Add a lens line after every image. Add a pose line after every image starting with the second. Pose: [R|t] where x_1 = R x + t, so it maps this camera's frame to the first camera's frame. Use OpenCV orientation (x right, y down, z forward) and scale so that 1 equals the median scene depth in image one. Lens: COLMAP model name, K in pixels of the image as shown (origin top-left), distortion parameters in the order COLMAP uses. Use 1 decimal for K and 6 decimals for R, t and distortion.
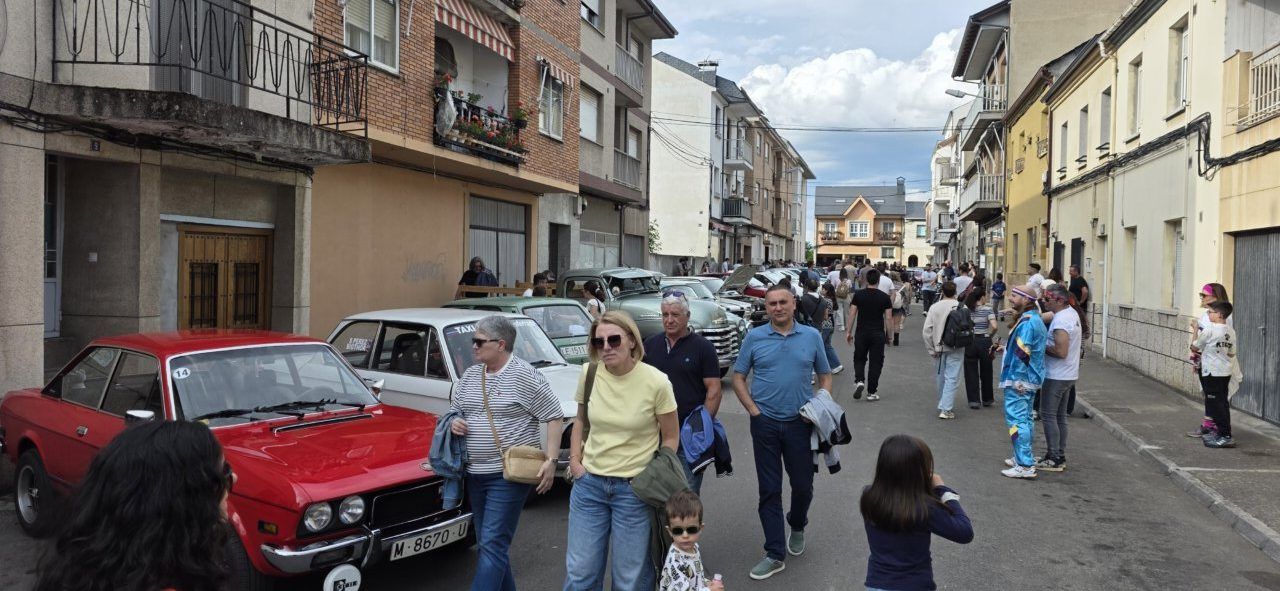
lens RADIAL K [[842.6, 0, 647.8], [0, 842.6, 292.0], [0, 0, 1]] dist [0.071103, -0.077437]
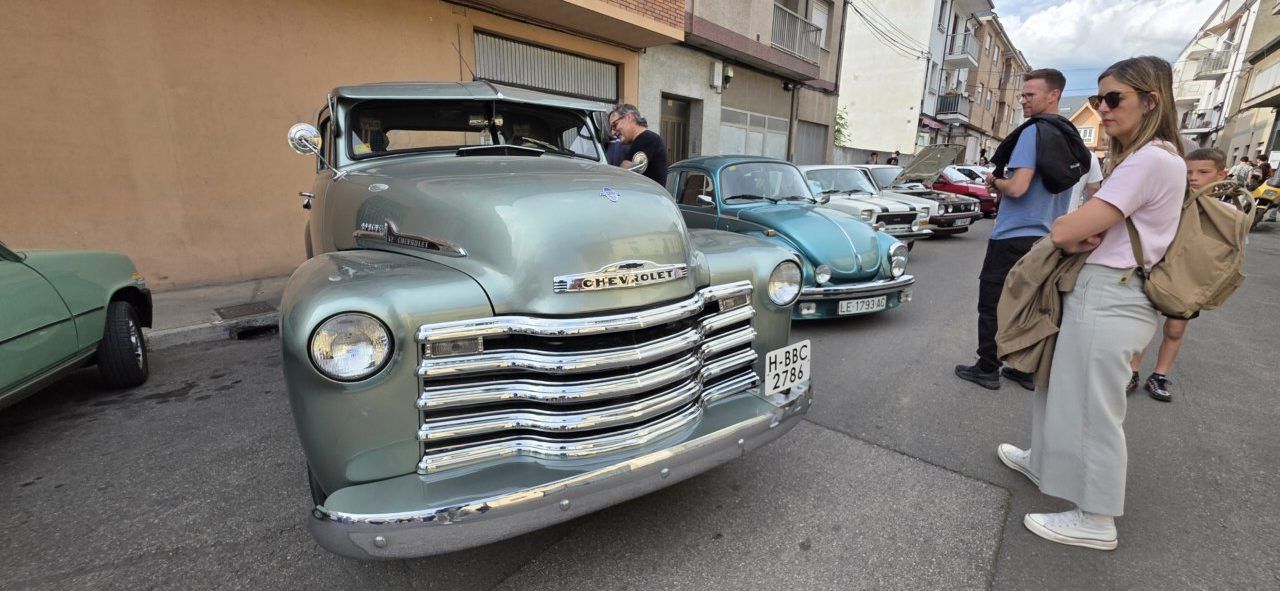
lens RADIAL K [[529.3, 0, 640.0], [0, 529.3, 295.5], [0, 0, 1]] dist [0.017963, -0.000149]
pose [[0.913322, 0.092279, -0.396646, 0.041791], [-0.012414, 0.979845, 0.199374, 0.003493], [0.407050, -0.177169, 0.896059, 0.257065]]
